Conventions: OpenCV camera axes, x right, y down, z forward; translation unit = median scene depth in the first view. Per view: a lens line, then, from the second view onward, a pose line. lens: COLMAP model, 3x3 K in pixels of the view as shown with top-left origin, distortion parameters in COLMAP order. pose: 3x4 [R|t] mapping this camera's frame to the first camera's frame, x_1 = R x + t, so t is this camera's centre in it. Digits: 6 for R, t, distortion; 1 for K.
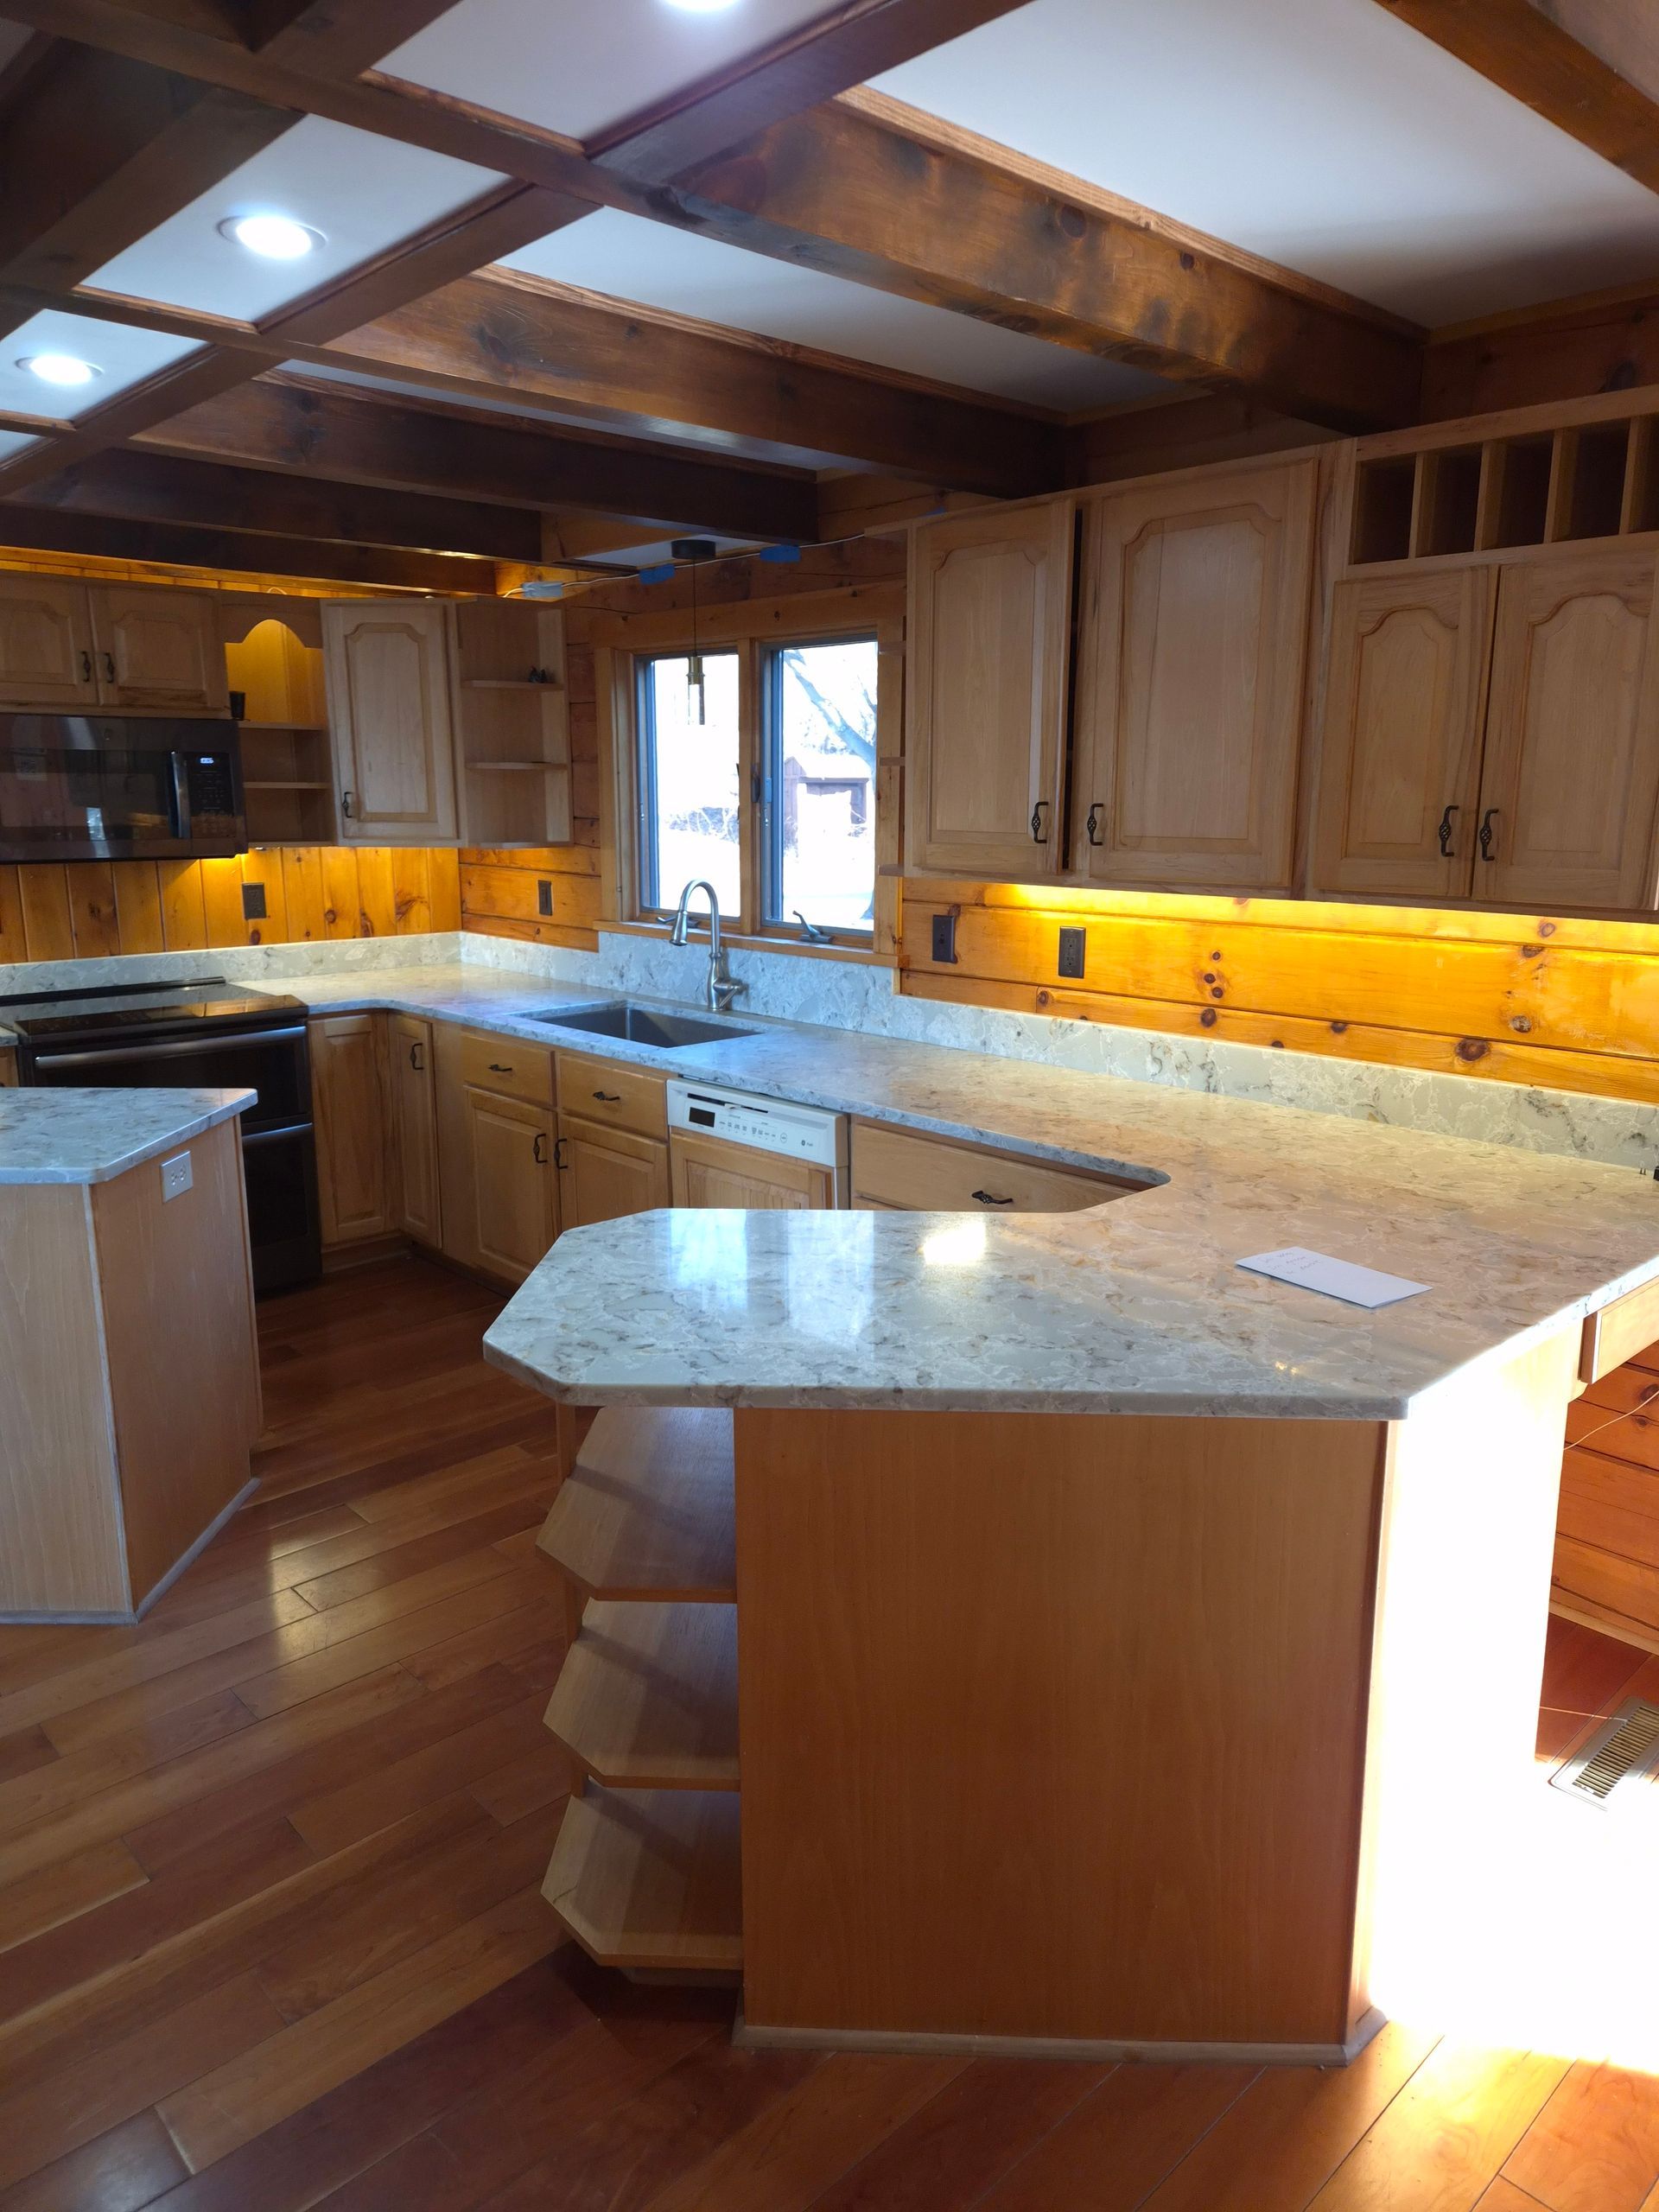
lens RADIAL K [[1476.8, 0, 826.0], [0, 1476.8, 1084.0], [0, 0, 1]] dist [0.070801, -0.053708]
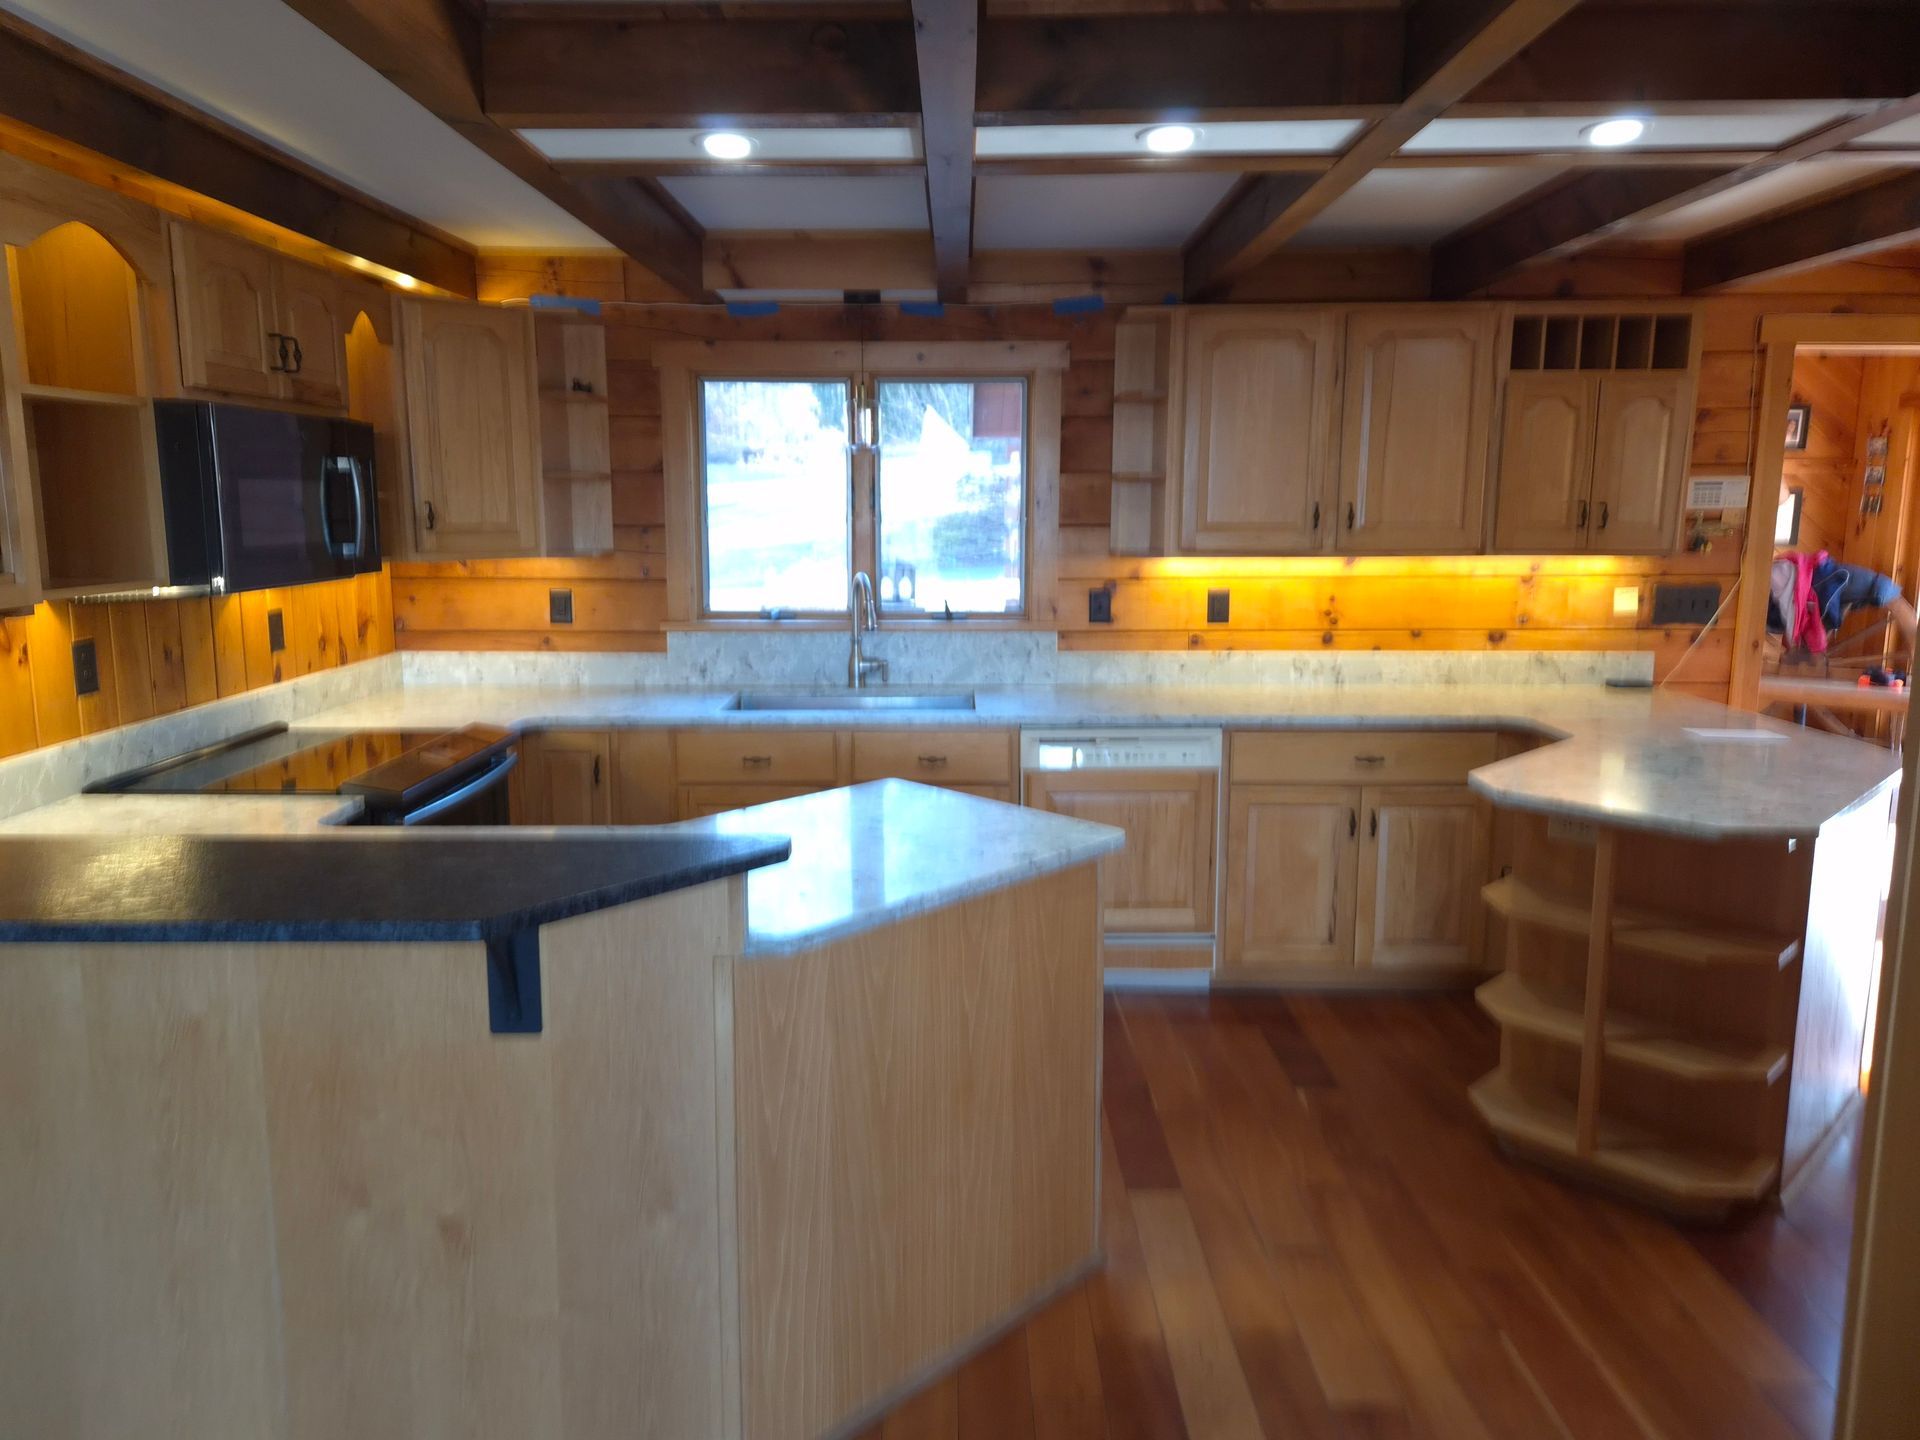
lens RADIAL K [[1281.8, 0, 956.5], [0, 1281.8, 691.8], [0, 0, 1]] dist [0.070801, -0.053708]
pose [[0.683288, -0.110520, 0.721736, -1.002076], [0.147018, 0.989058, 0.012269, -0.063271], [-0.715195, 0.097725, 0.692060, 0.335745]]
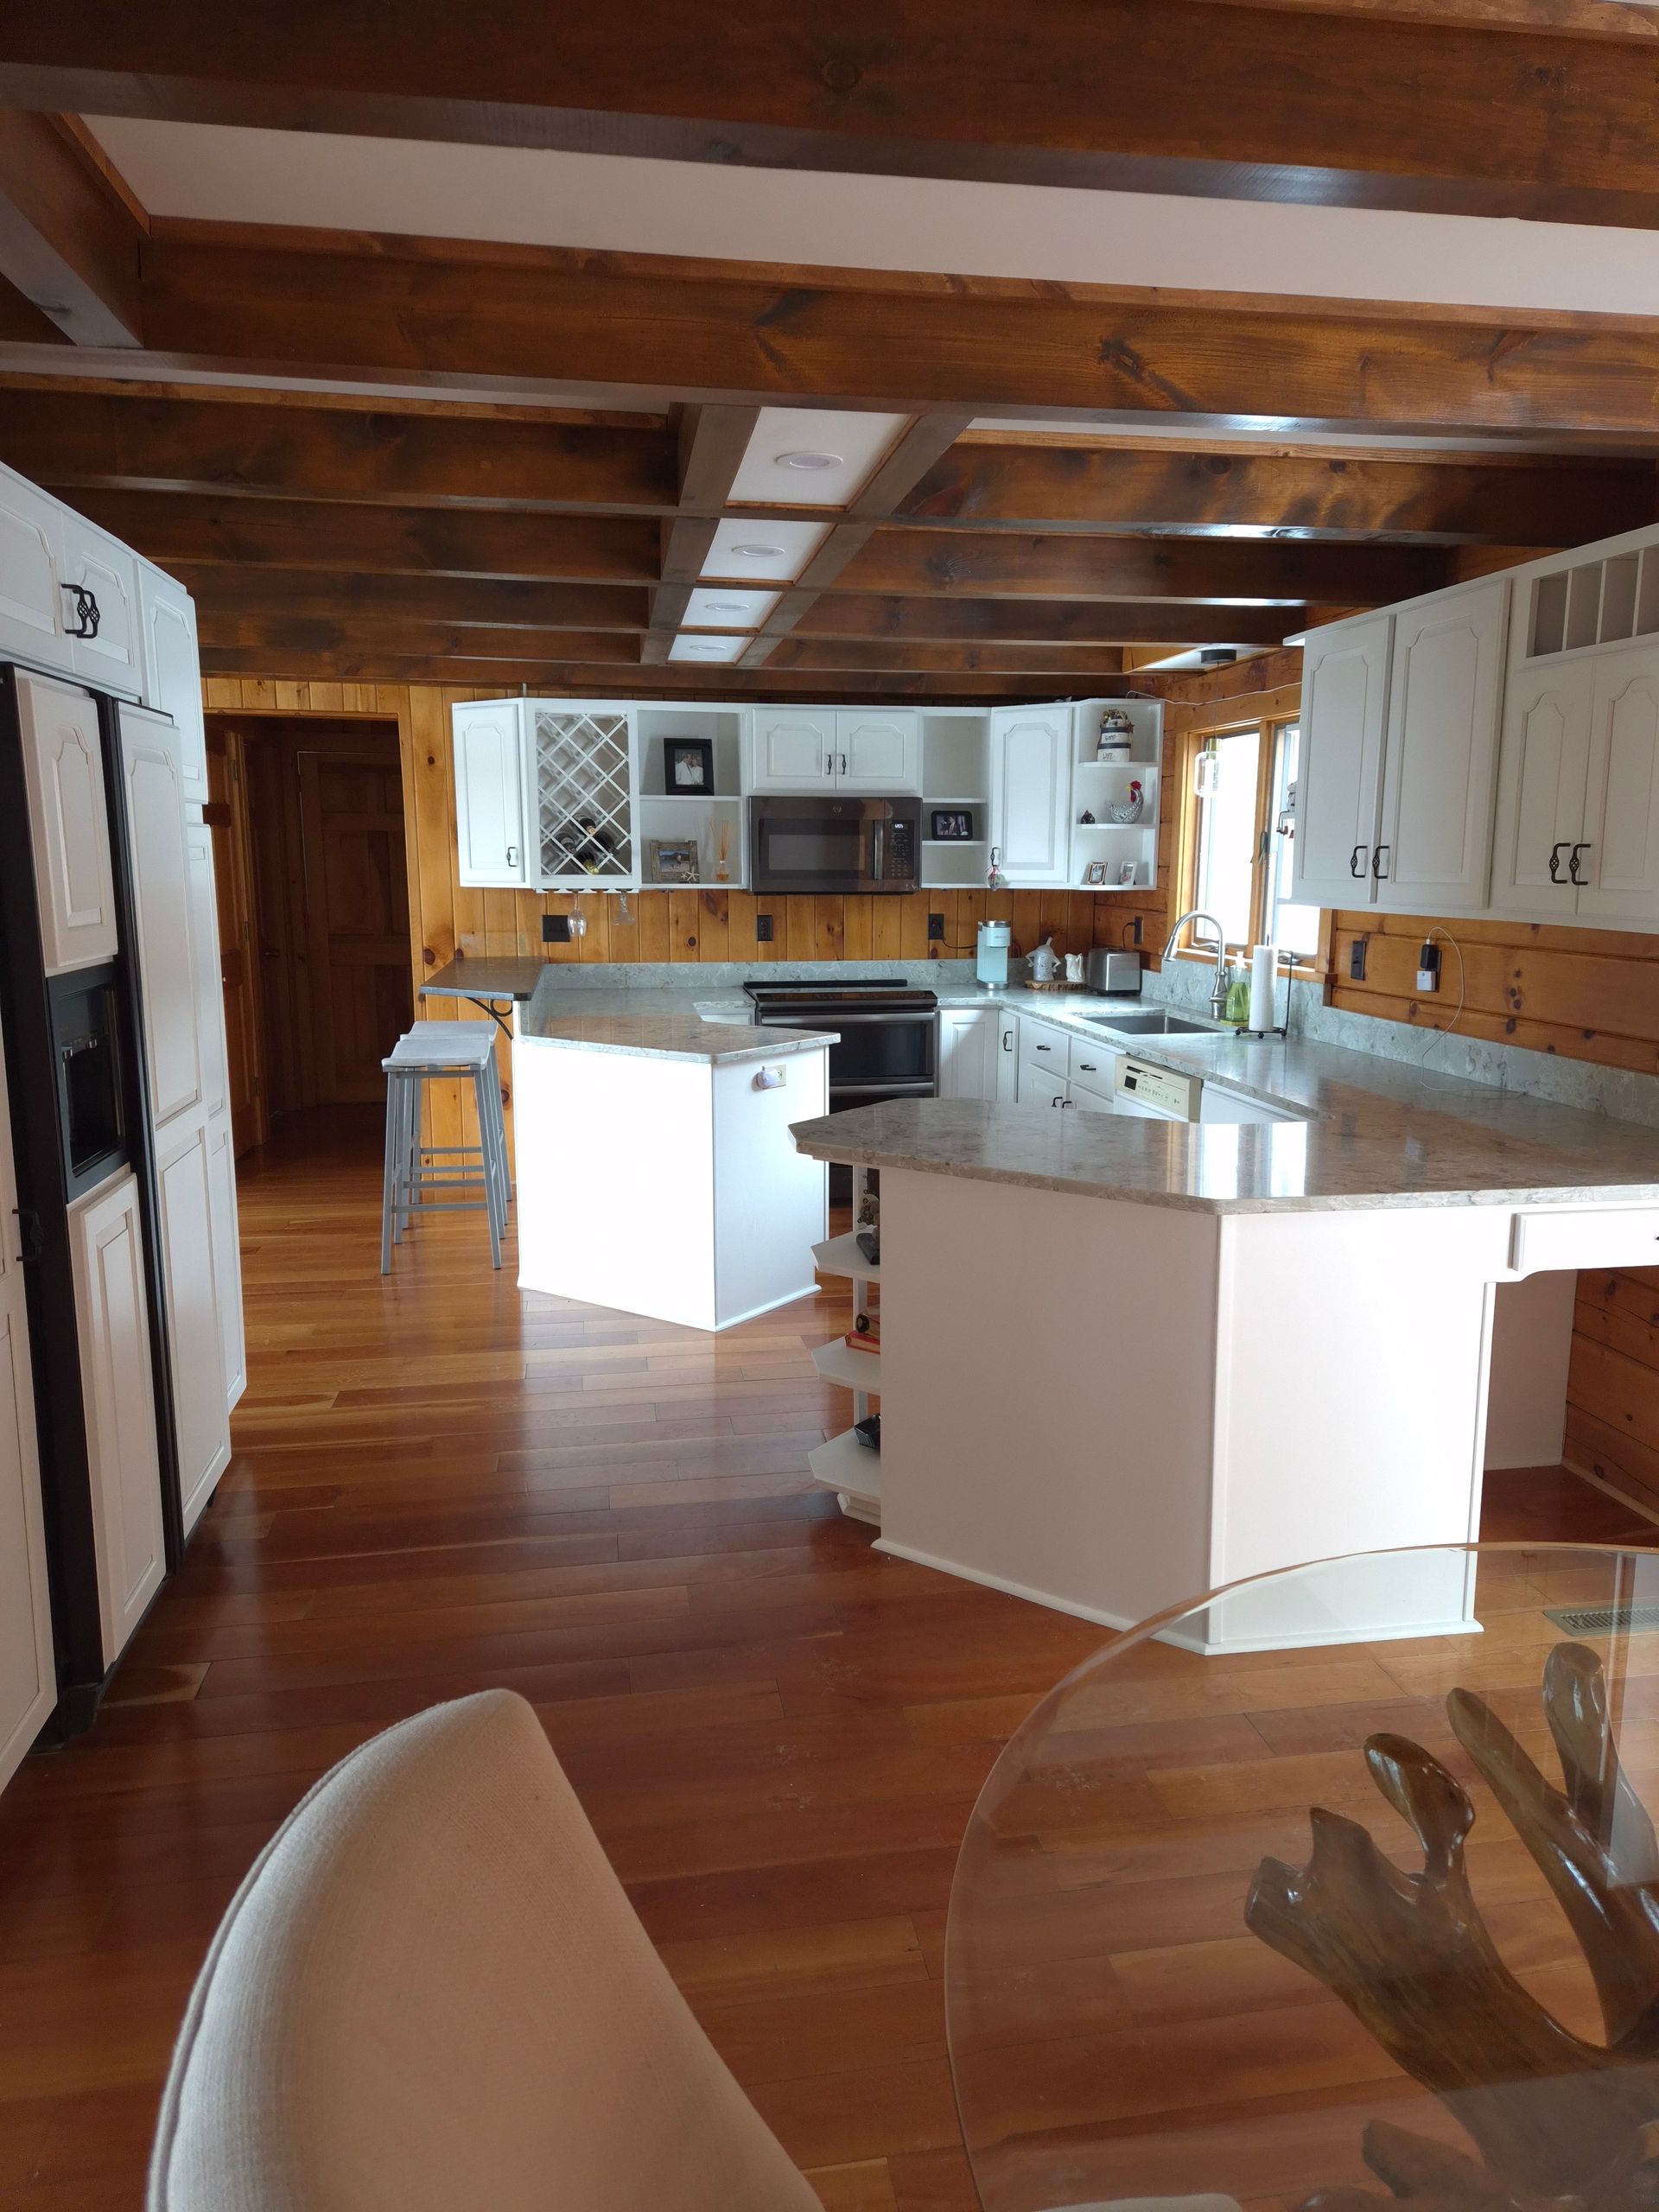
lens RADIAL K [[1476.8, 0, 841.3], [0, 1476.8, 1100.1], [0, 0, 1]] dist [0.070801, -0.053708]
pose [[0.835107, 0.091702, -0.542390, 0.461575], [-0.110370, 0.993889, -0.001896, 0.075176], [0.538901, 0.061447, 0.840125, -0.288814]]
